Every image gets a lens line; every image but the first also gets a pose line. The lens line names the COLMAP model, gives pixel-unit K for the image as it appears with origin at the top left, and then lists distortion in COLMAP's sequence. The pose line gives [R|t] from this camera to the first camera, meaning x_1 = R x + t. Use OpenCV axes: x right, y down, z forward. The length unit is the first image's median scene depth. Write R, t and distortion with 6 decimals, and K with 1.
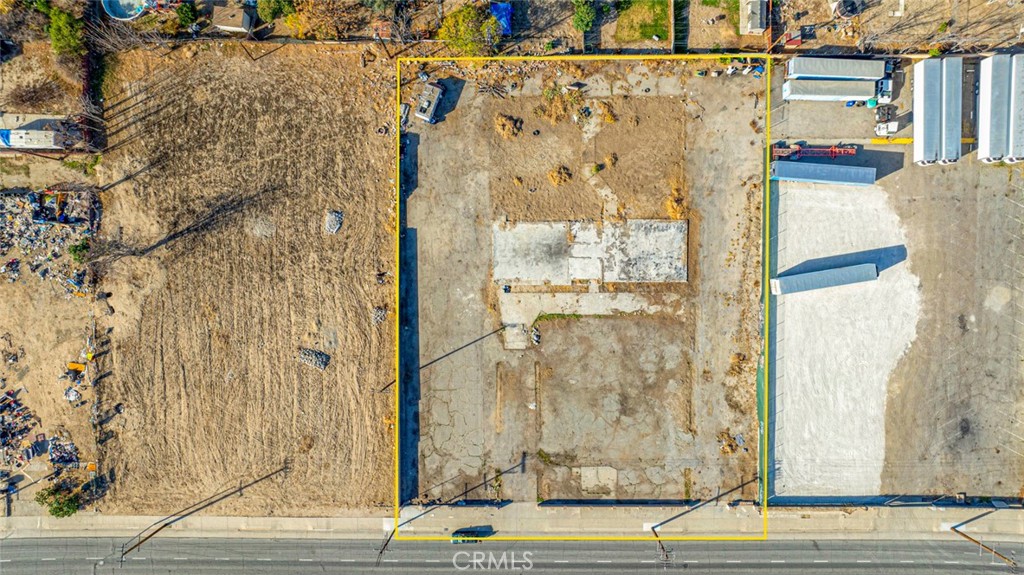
lens RADIAL K [[722.1, 0, 517.3], [0, 722.1, 287.5], [0, 0, 1]] dist [-0.013283, -0.000122]
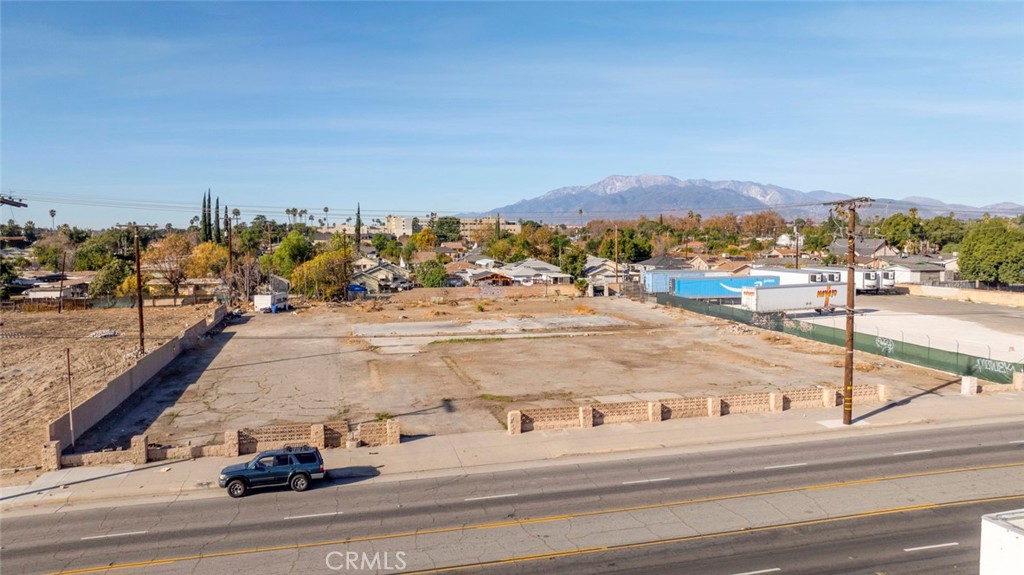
lens RADIAL K [[722.1, 0, 517.3], [0, 722.1, 287.5], [0, 0, 1]] dist [-0.013283, -0.000122]
pose [[0.969105, -0.015153, 0.246184, -0.050834], [0.246630, 0.046905, -0.967974, 0.632065], [0.003120, 0.998784, 0.049193, 0.925621]]
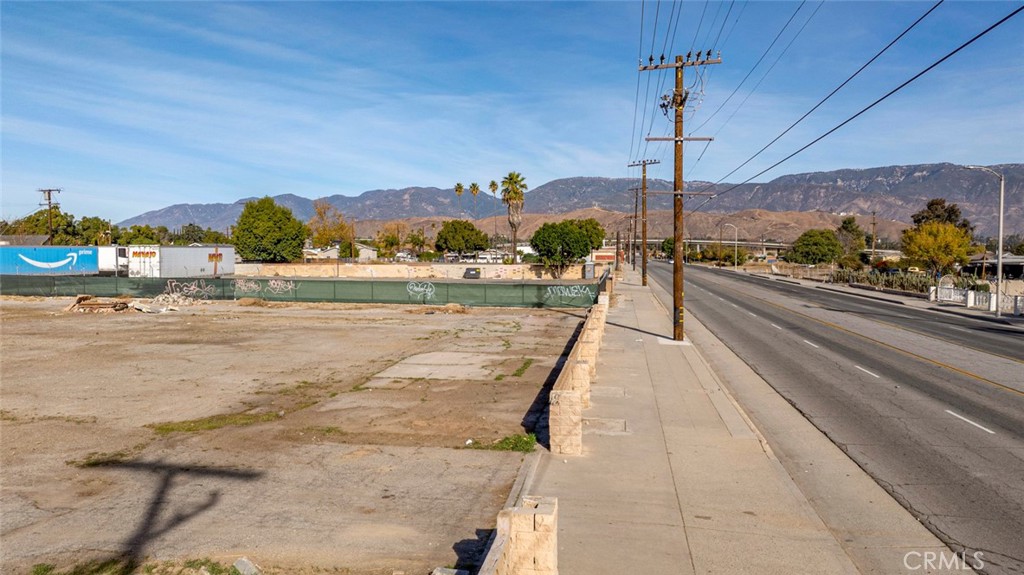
lens RADIAL K [[722.1, 0, 517.3], [0, 722.1, 287.5], [0, 0, 1]] dist [-0.013283, -0.000122]
pose [[0.147920, -0.037491, 0.988288, -0.093425], [0.988800, -0.014472, -0.148545, 0.316418], [0.019872, 0.999192, 0.034931, 0.977786]]
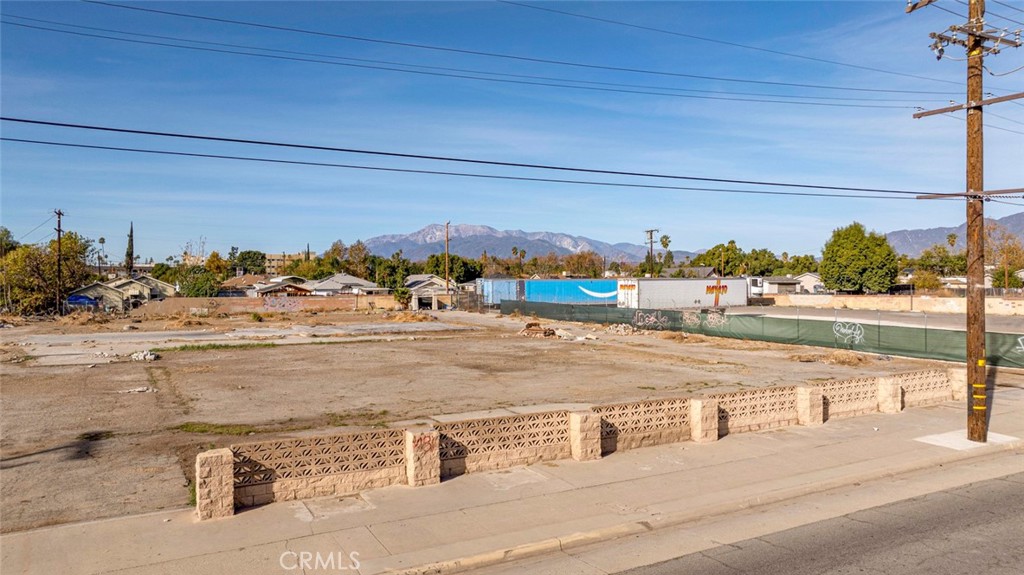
lens RADIAL K [[722.1, 0, 517.3], [0, 722.1, 287.5], [0, 0, 1]] dist [-0.013283, -0.000122]
pose [[0.879149, 0.002102, 0.476542, 0.017978], [0.476499, -0.017962, -0.878991, 0.432017], [0.006712, 0.999836, -0.016792, 0.976313]]
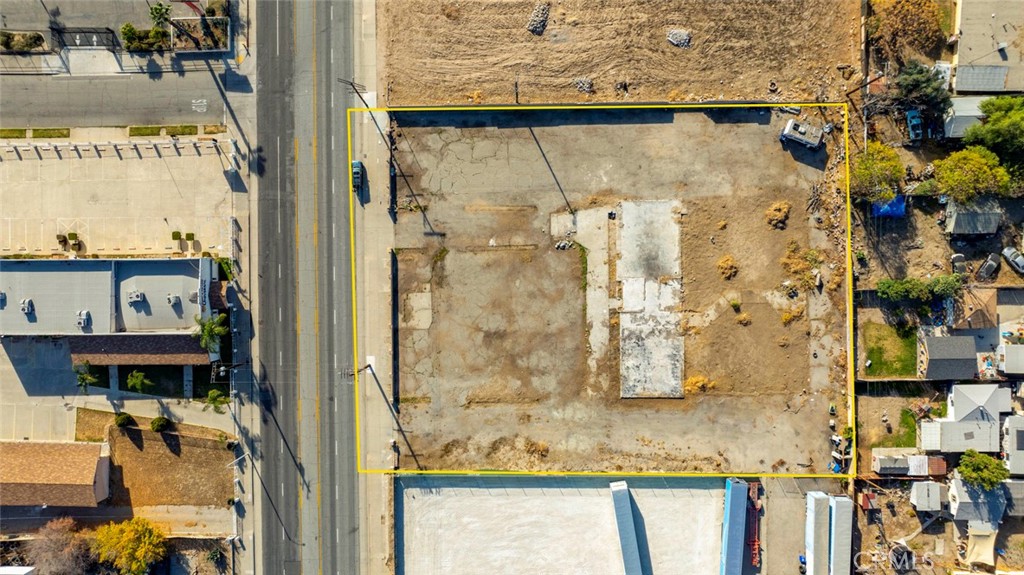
lens RADIAL K [[722.1, 0, 517.3], [0, 722.1, 287.5], [0, 0, 1]] dist [-0.013283, -0.000122]
pose [[0.008151, 0.999793, 0.018664, 0.064521], [-0.999965, 0.008116, 0.001937, 0.129943], [0.001785, -0.018679, 0.999824, 0.014349]]
